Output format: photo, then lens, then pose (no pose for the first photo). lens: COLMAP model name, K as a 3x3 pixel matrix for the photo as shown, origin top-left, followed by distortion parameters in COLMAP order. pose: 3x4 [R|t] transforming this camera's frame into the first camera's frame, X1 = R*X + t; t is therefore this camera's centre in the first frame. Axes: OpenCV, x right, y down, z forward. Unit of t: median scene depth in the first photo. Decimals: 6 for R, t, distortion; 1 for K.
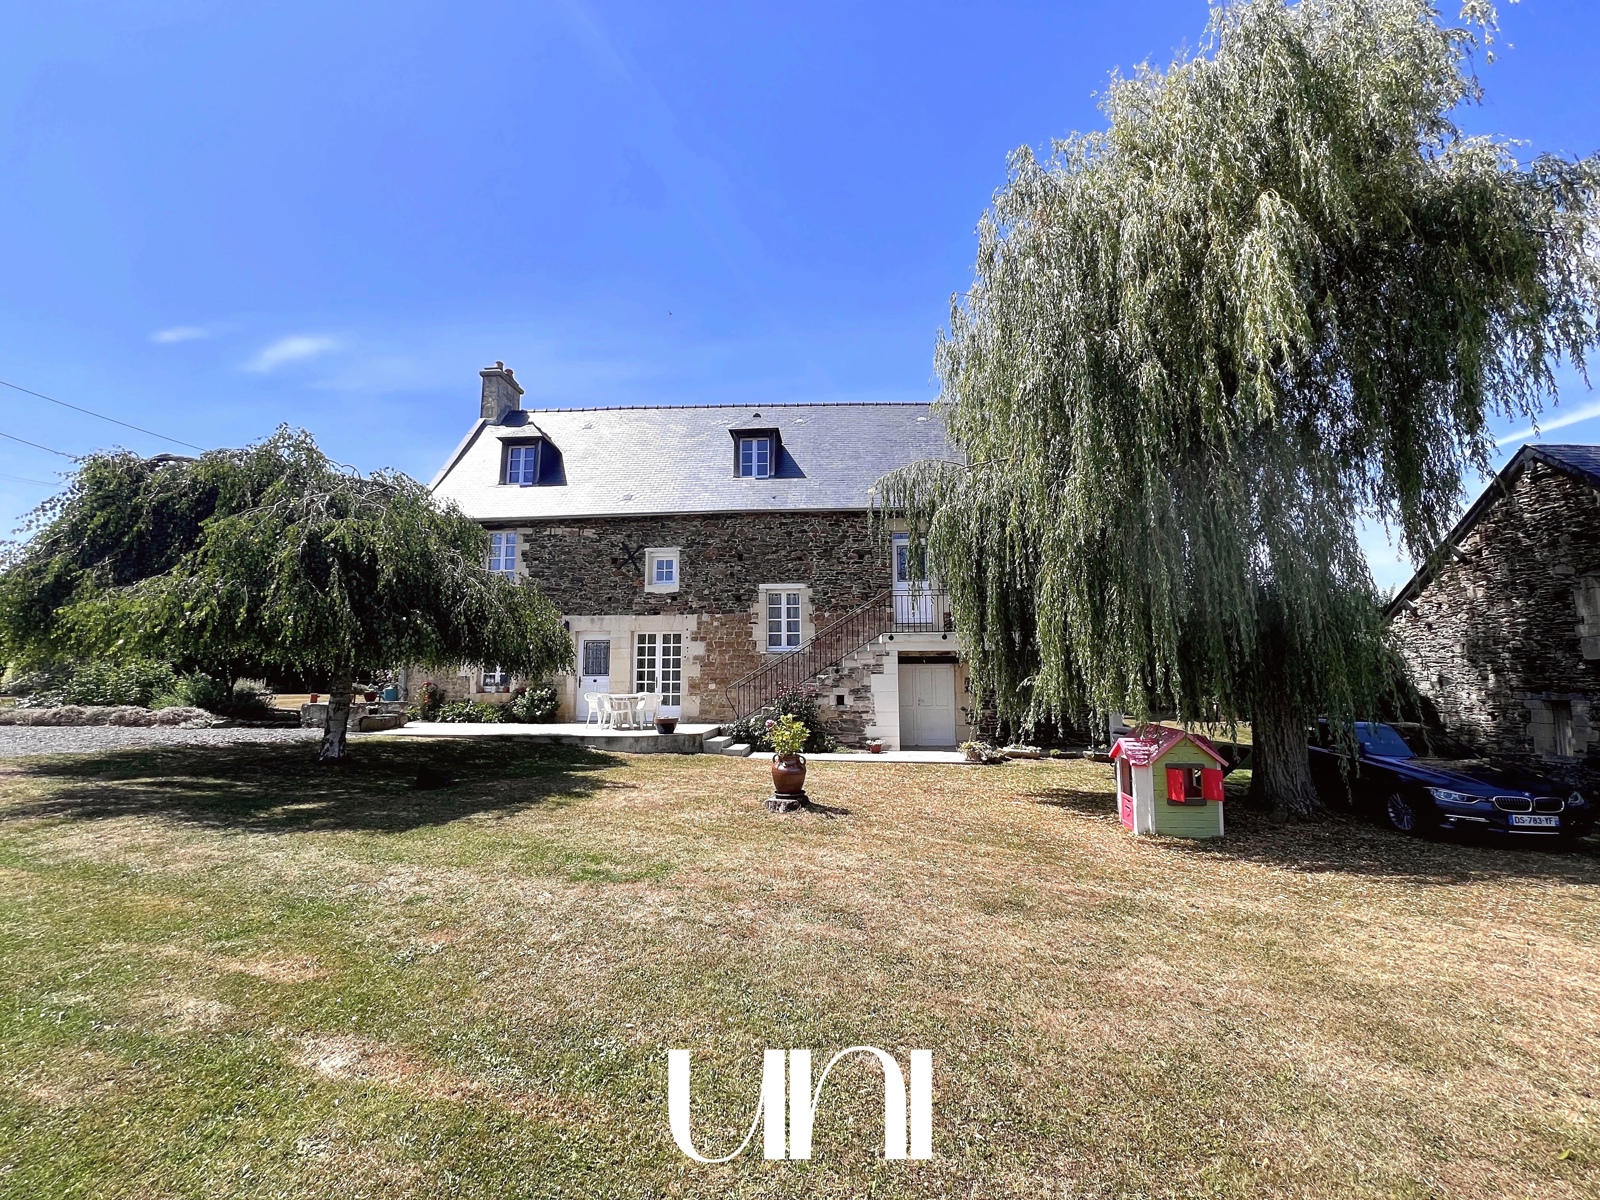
lens RADIAL K [[638.5, 0, 805.0], [0, 638.5, 607.8], [0, 0, 1]] dist [-0.000034, 0.000411]
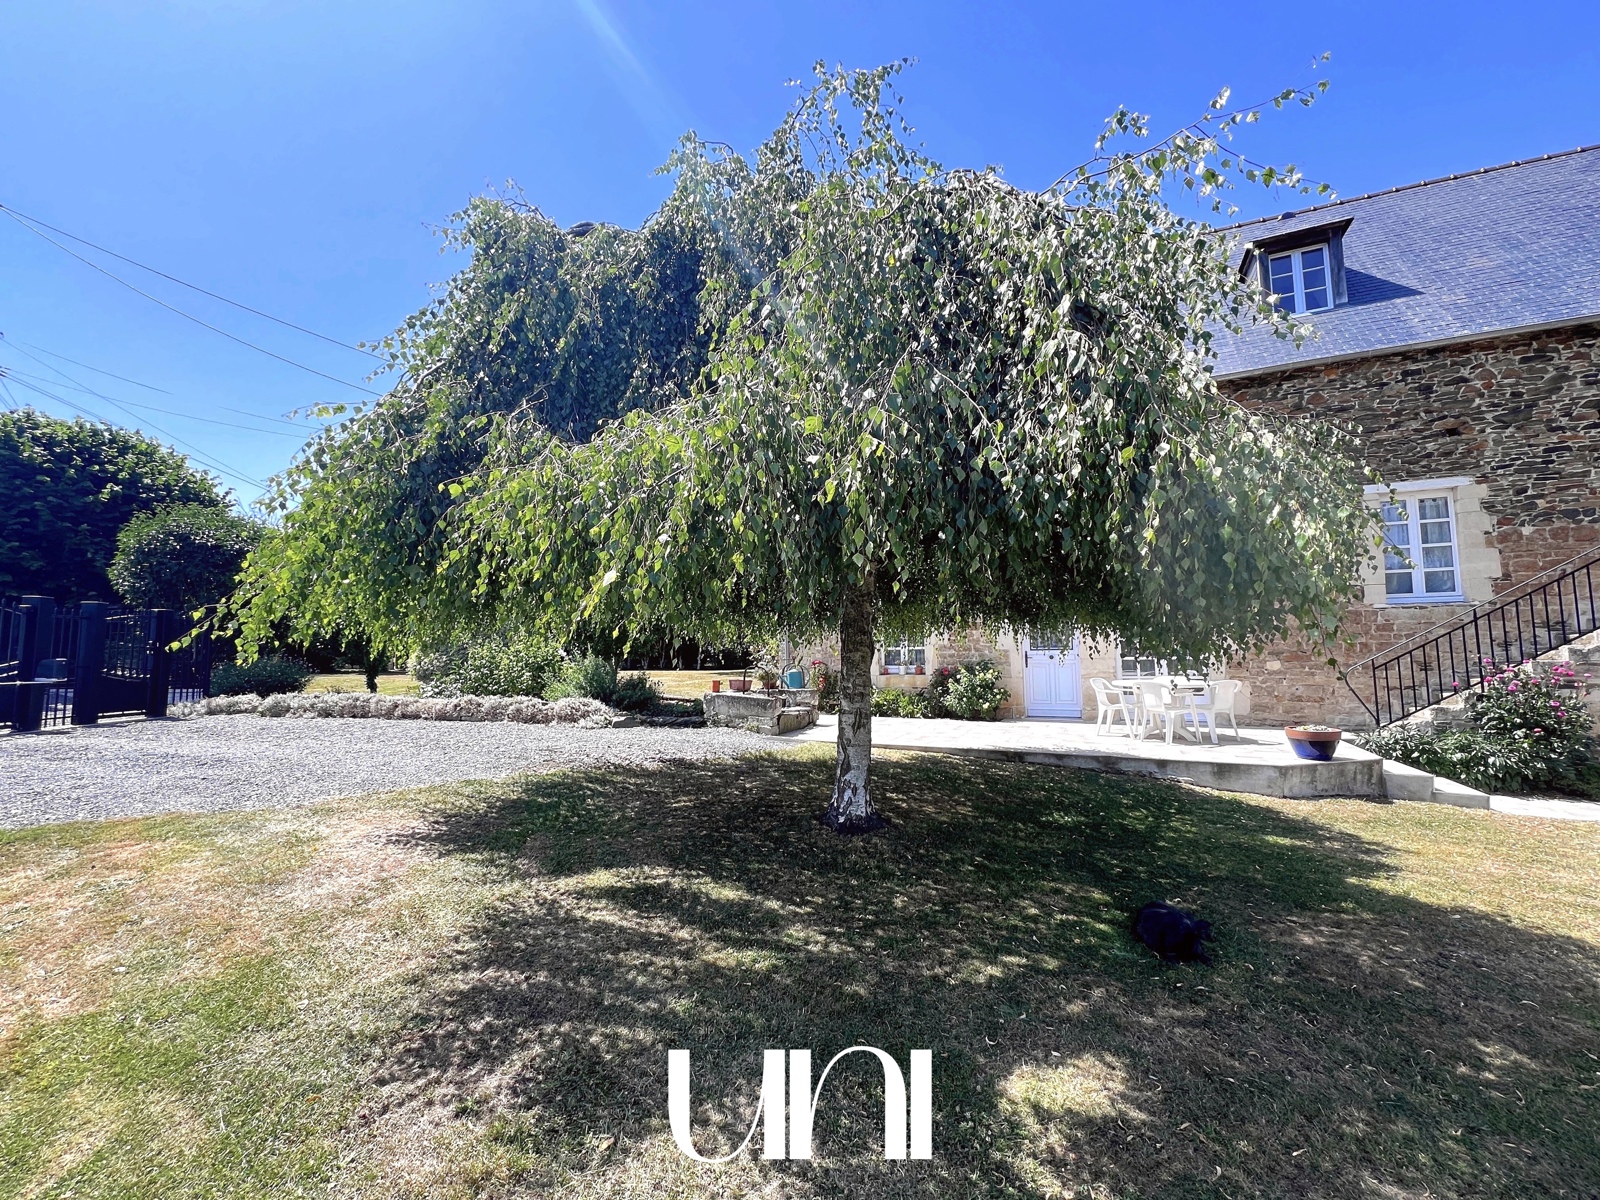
lens RADIAL K [[638.5, 0, 805.1], [0, 638.5, 604.7], [0, 0, 1]] dist [-0.000034, 0.000411]
pose [[0.936790, -0.036203, -0.348013, -0.345481], [0.051070, 0.998128, 0.033639, 0.023951], [0.346144, -0.049286, 0.936886, 0.293639]]
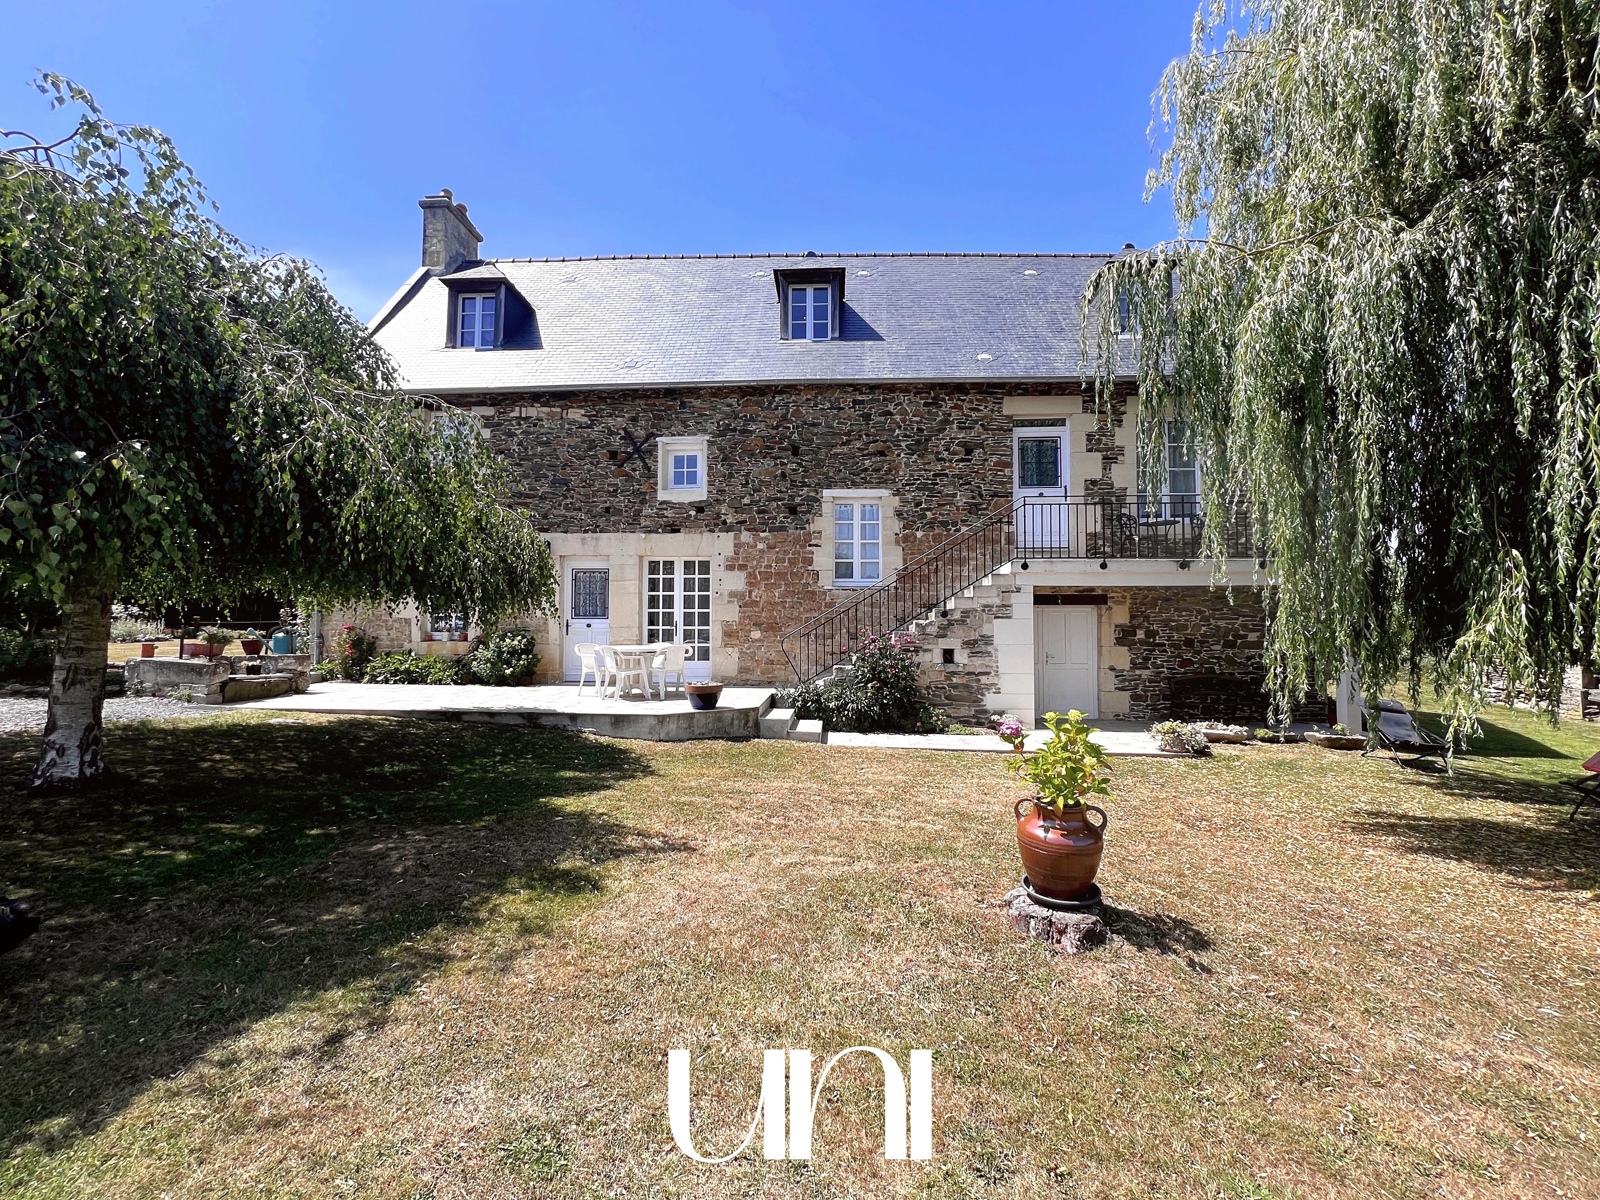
lens RADIAL K [[638.5, 0, 803.4], [0, 638.5, 605.9], [0, 0, 1]] dist [-0.000034, 0.000411]
pose [[0.999819, 0.007228, 0.017625, -0.105429], [-0.008647, 0.996608, 0.081835, 0.032984], [-0.016974, -0.081973, 0.996490, 0.297426]]
